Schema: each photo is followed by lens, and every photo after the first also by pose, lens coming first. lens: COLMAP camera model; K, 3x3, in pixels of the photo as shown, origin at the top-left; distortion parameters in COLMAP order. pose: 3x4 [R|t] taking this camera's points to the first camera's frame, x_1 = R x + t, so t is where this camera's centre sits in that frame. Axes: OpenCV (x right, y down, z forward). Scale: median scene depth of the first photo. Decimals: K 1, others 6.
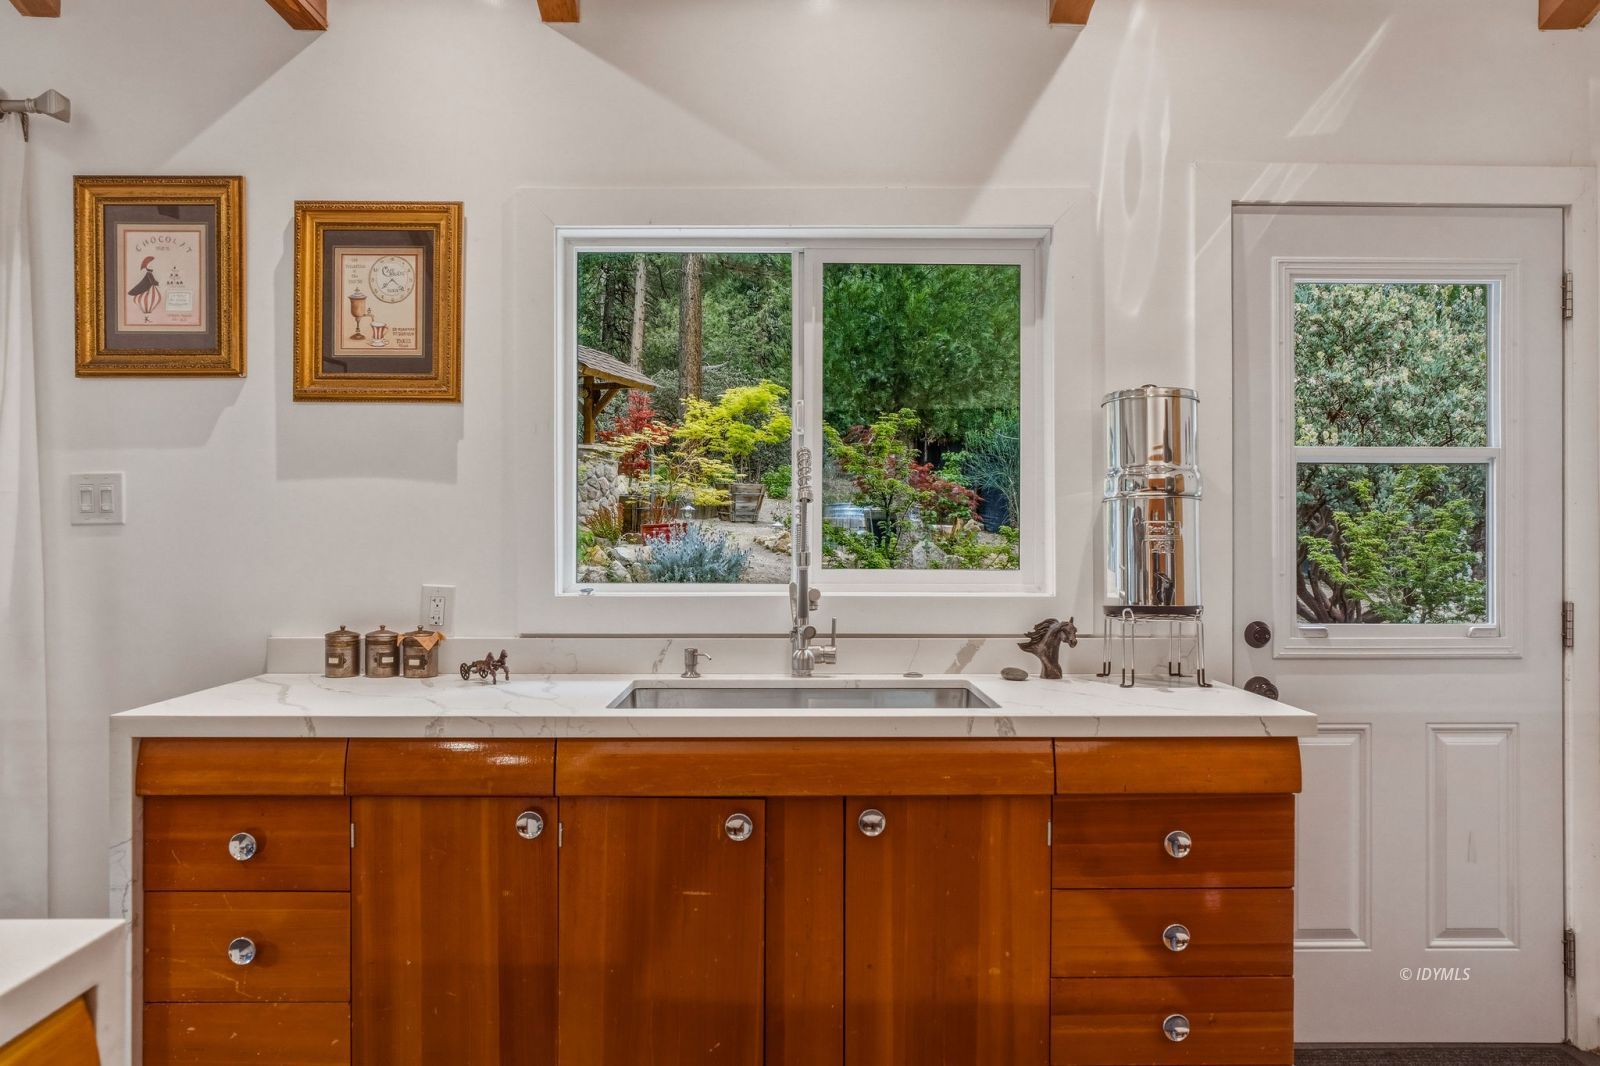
lens RADIAL K [[1055.5, 0, 799.1], [0, 1055.5, 545.5], [0, 0, 1]] dist [-0.007630, 0.007170]
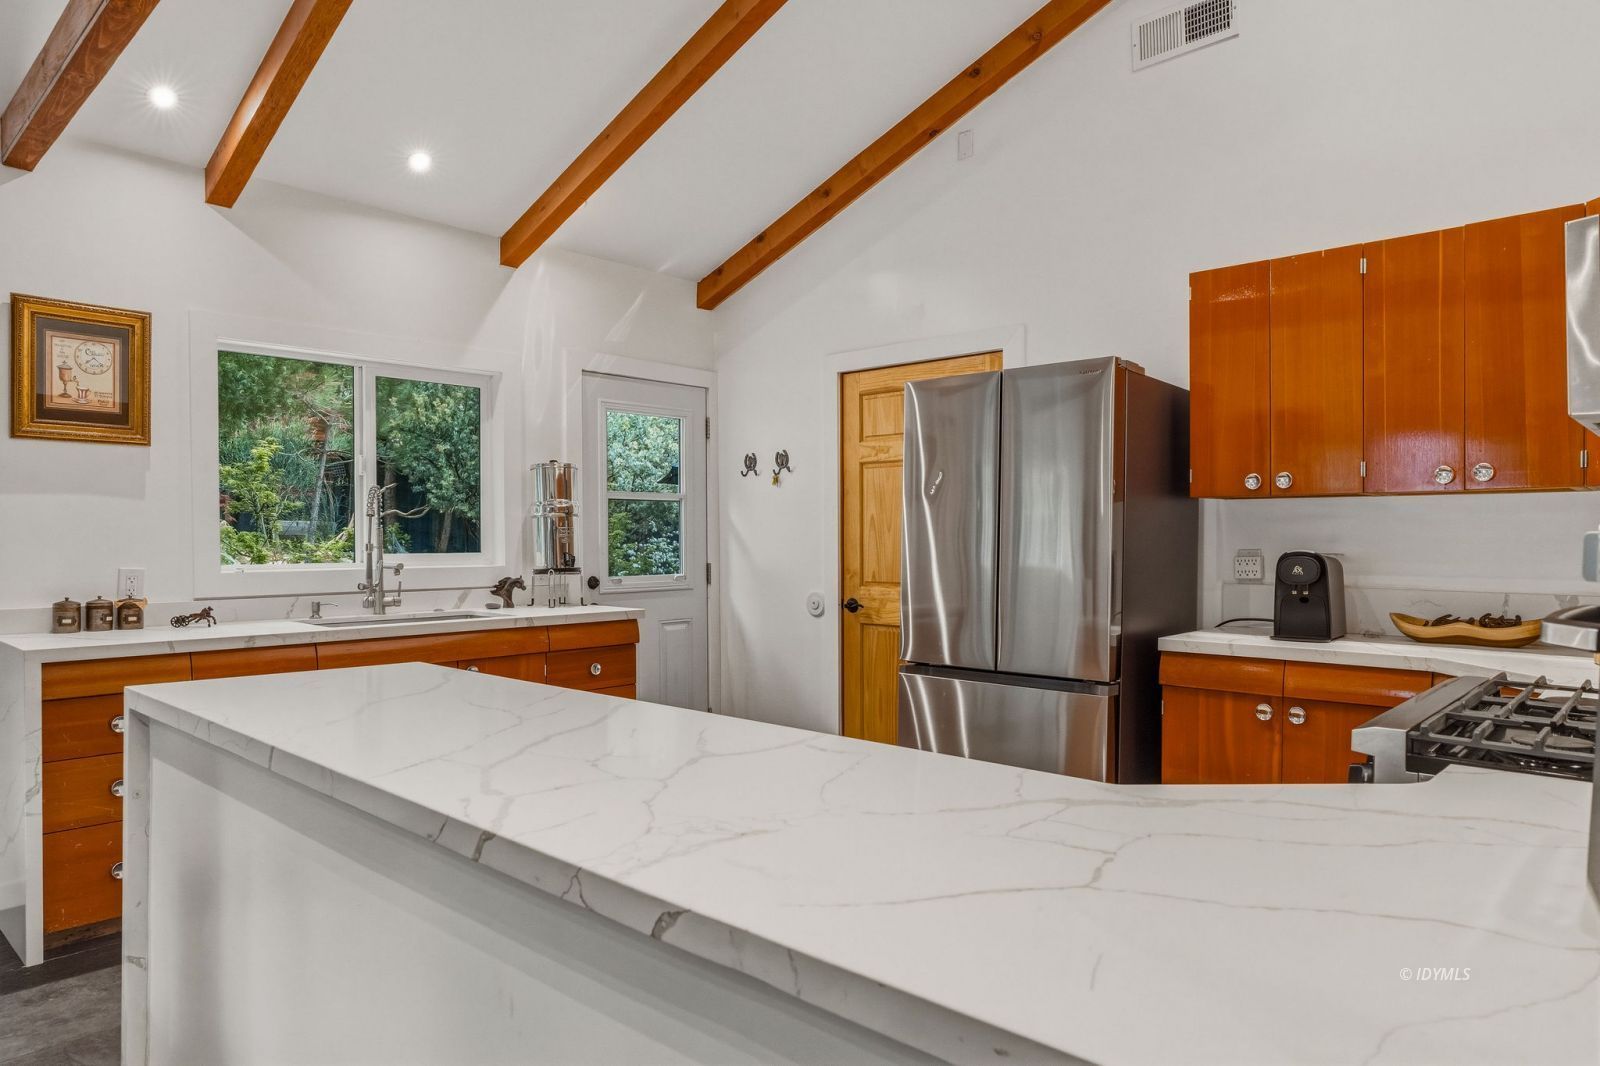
lens RADIAL K [[993.7, 0, 800.5], [0, 993.7, 532.5], [0, 0, 1]] dist [0.001144, 0.000707]
pose [[0.693618, -0.000329, 0.720343, -0.699668], [0.006532, 0.999962, -0.005833, 0.001888], [-0.720314, 0.008751, 0.693593, -0.649310]]
